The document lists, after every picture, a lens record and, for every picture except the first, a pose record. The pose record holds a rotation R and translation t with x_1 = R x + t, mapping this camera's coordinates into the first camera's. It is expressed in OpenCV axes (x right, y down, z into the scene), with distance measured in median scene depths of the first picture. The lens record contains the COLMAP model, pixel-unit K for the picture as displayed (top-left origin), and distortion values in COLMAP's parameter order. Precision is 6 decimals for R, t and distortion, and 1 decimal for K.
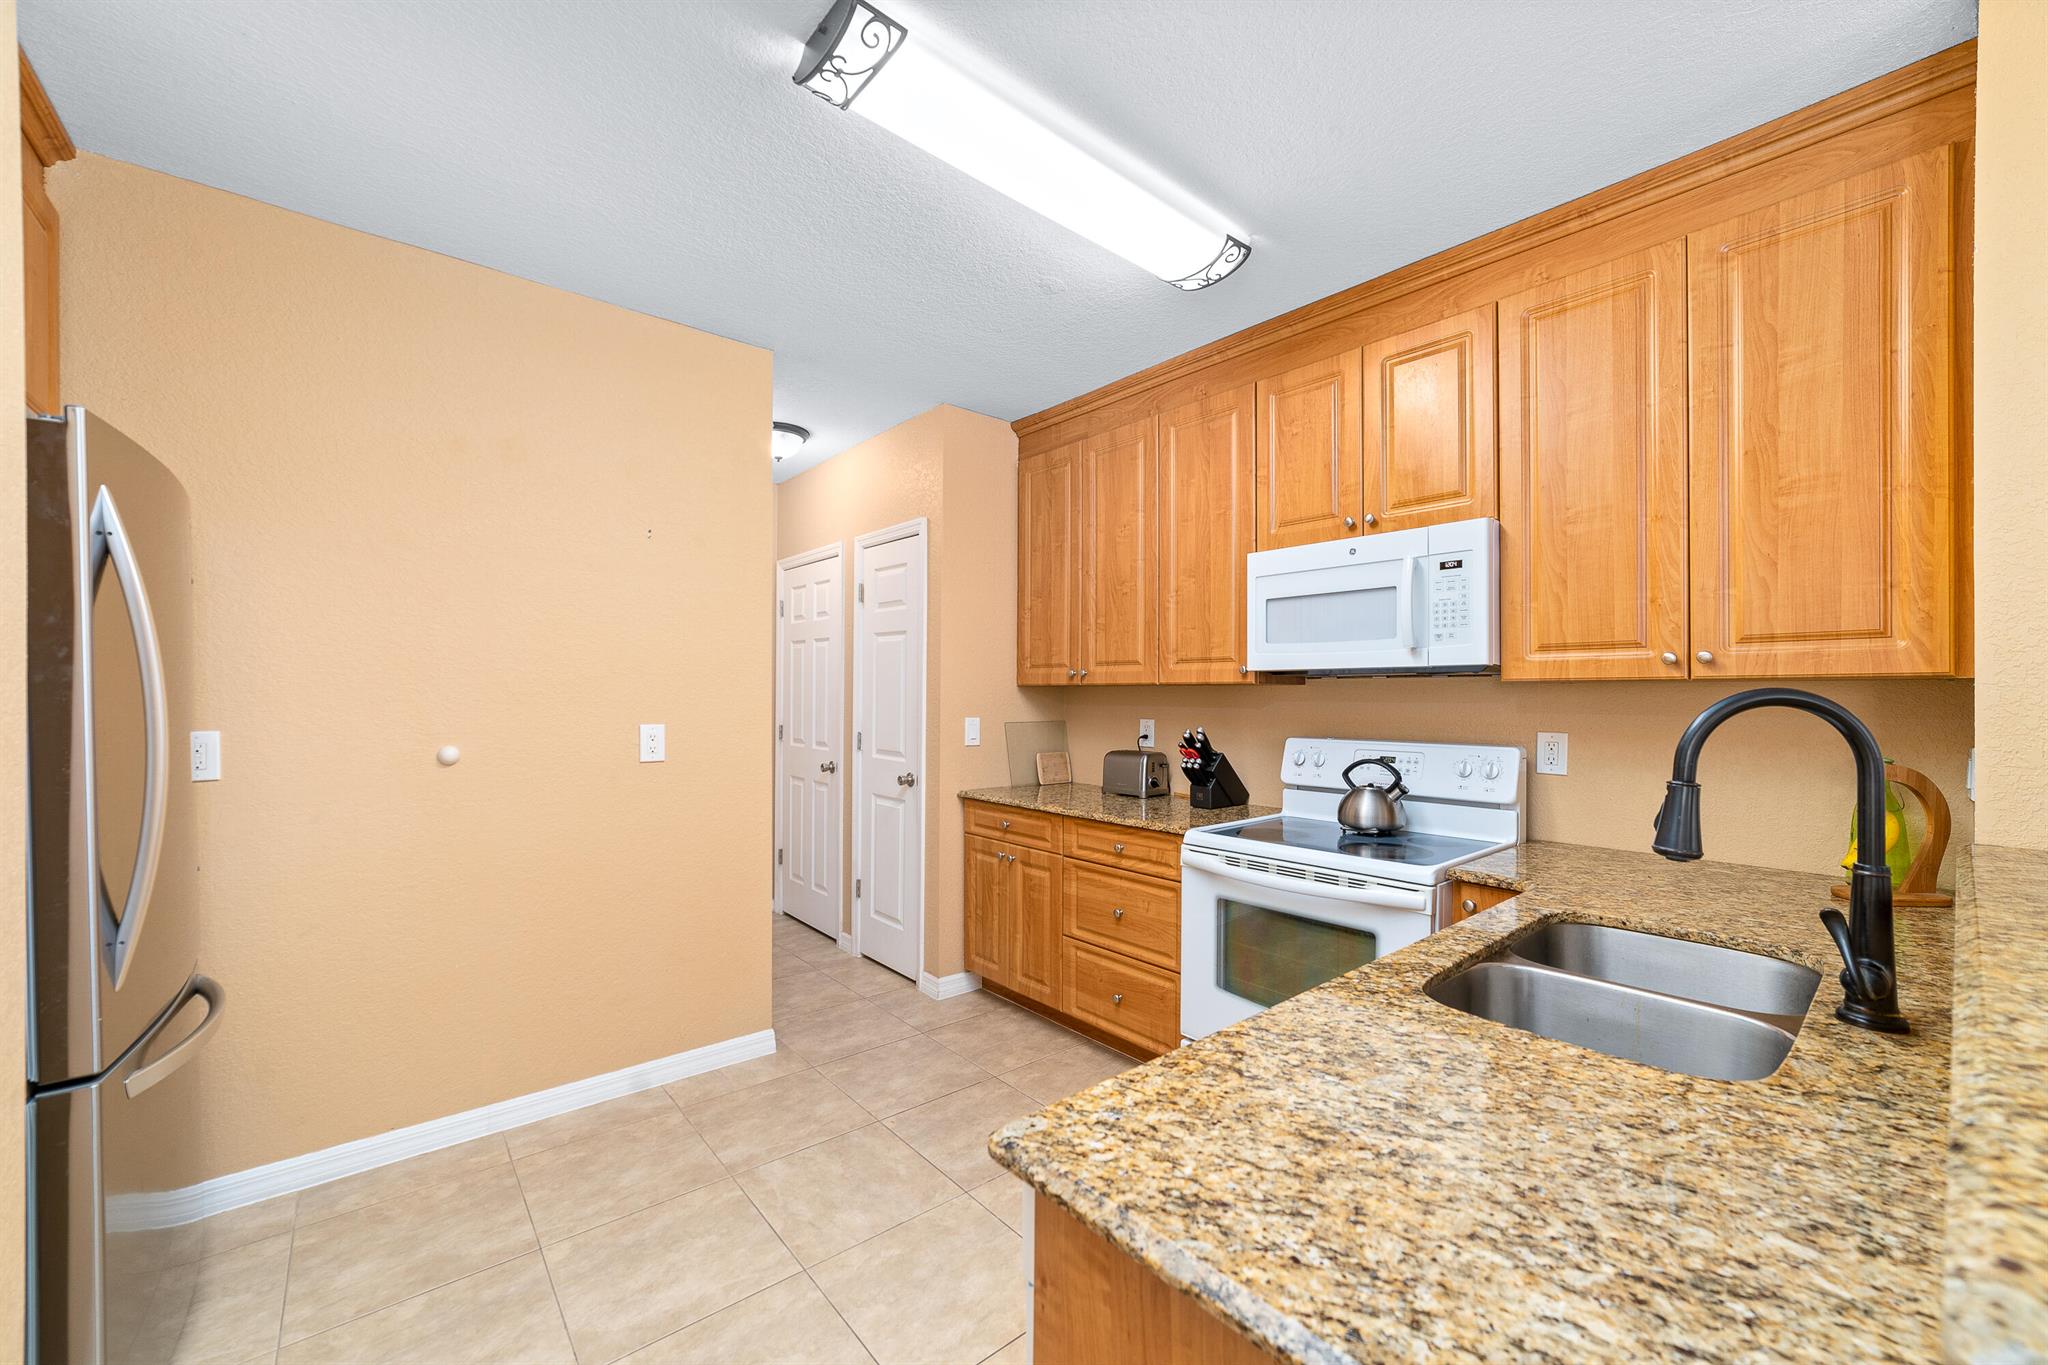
lens RADIAL K [[791.9, 0, 1024.0], [0, 791.9, 682.5], [0, 0, 1]] dist [-0.006260, -0.000017]
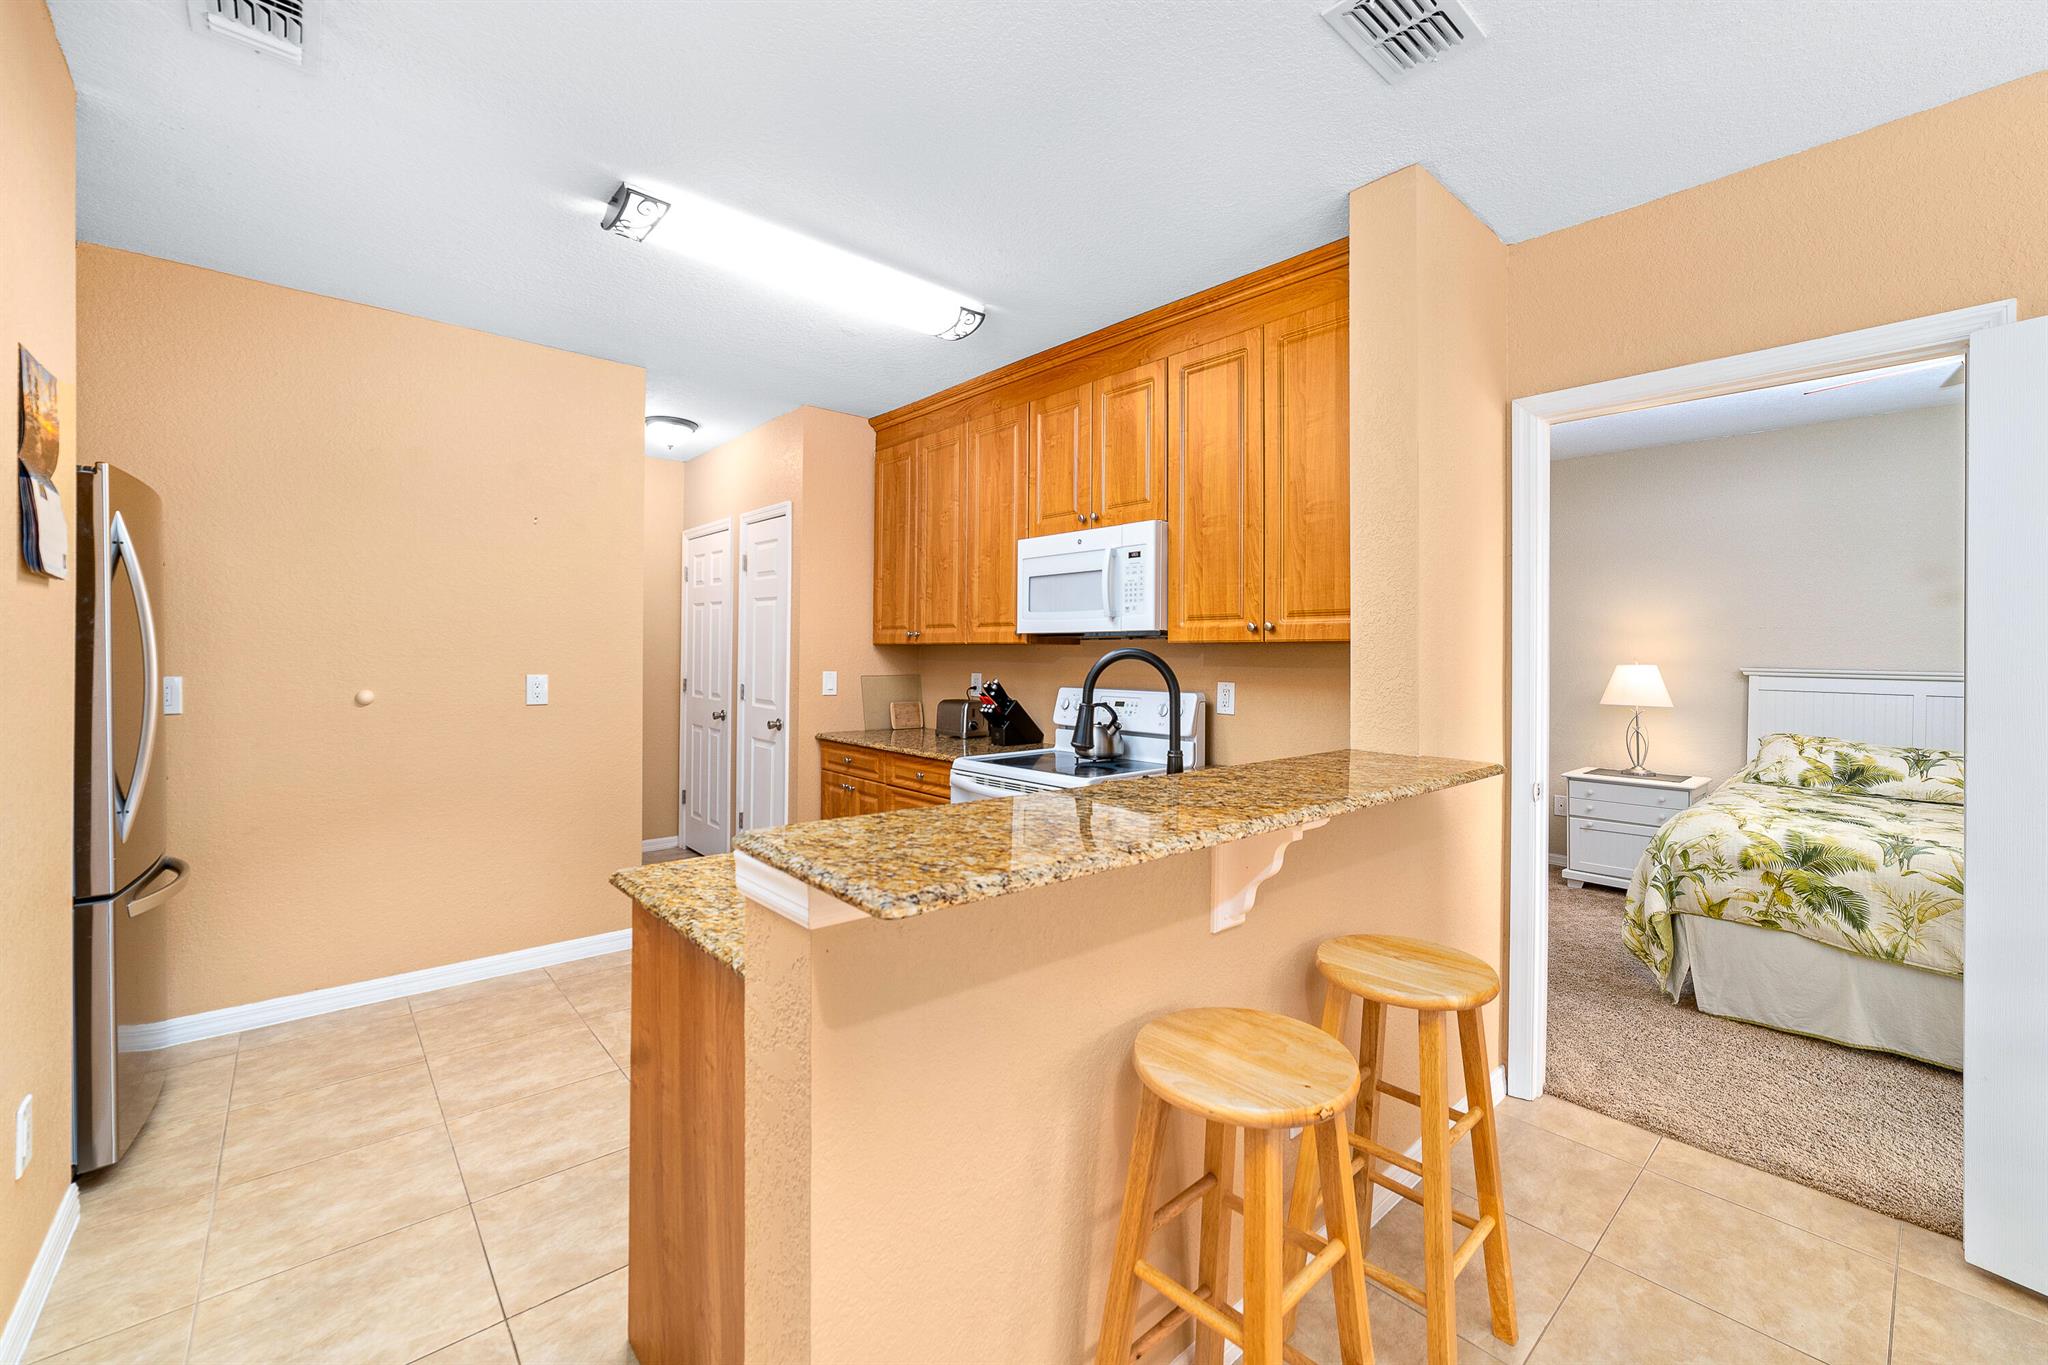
lens RADIAL K [[824.6, 0, 1027.4], [0, 824.6, 638.3], [0, 0, 1]] dist [-0.000099, 0.000530]
pose [[0.999765, 0.004099, 0.021287, 0.297464], [-0.004043, 0.999988, -0.002654, -0.003929], [-0.021297, 0.002567, 0.999770, -0.339815]]
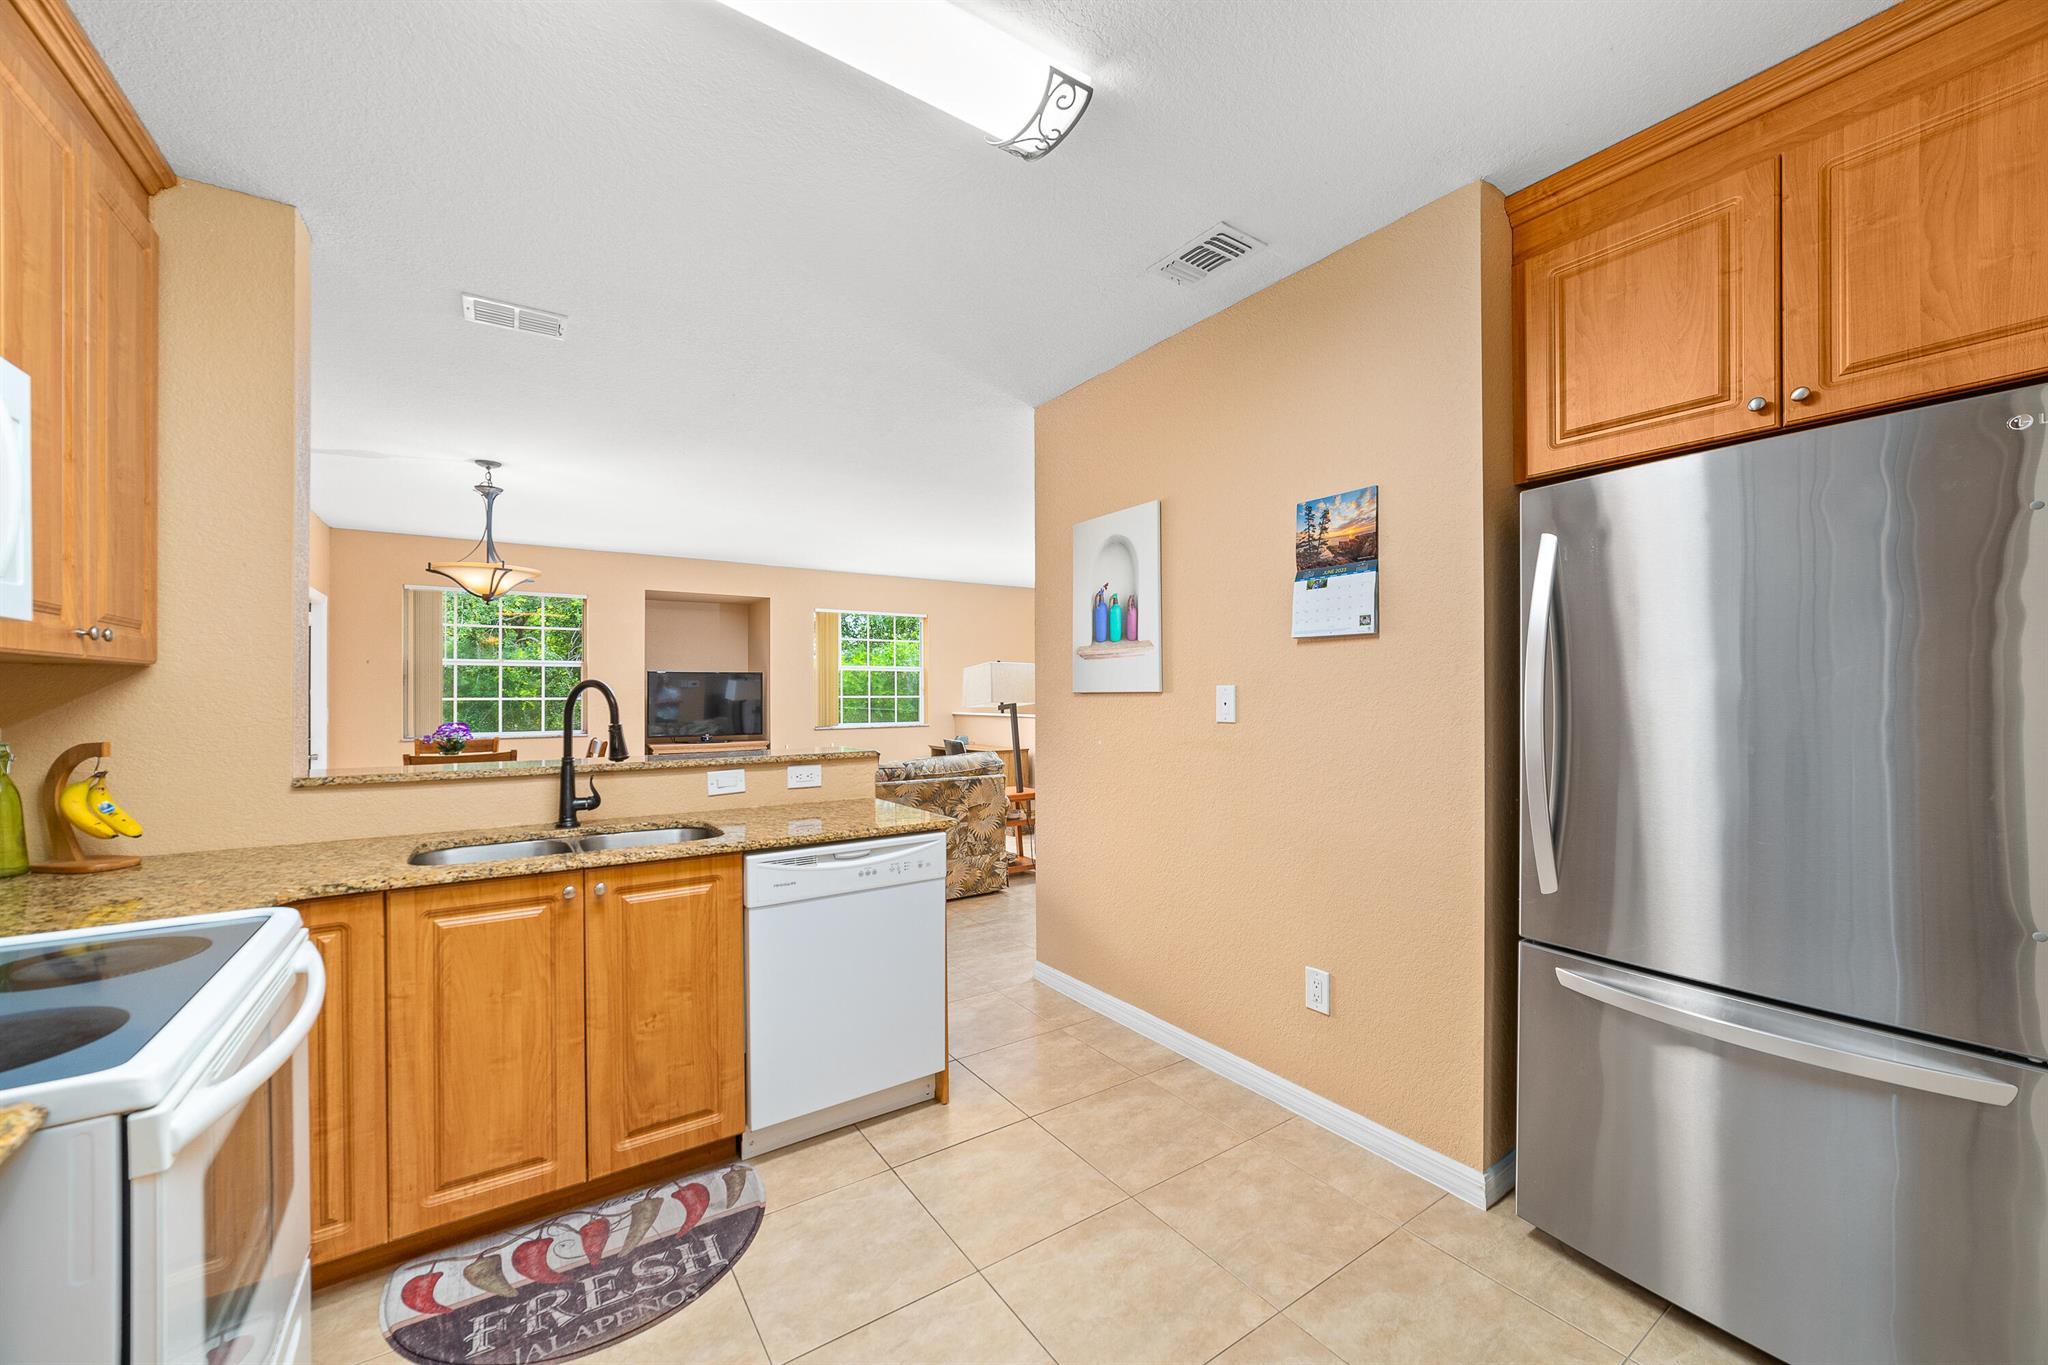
lens RADIAL K [[775.0, 0, 1024.8], [0, 775.0, 690.0], [0, 0, 1]] dist [-0.029078, 0.008976]
pose [[-0.994365, -0.003514, 0.105952, -0.189756], [-0.005679, 0.999781, -0.020137, 0.032778], [-0.105859, -0.020625, -0.994167, 1.273111]]
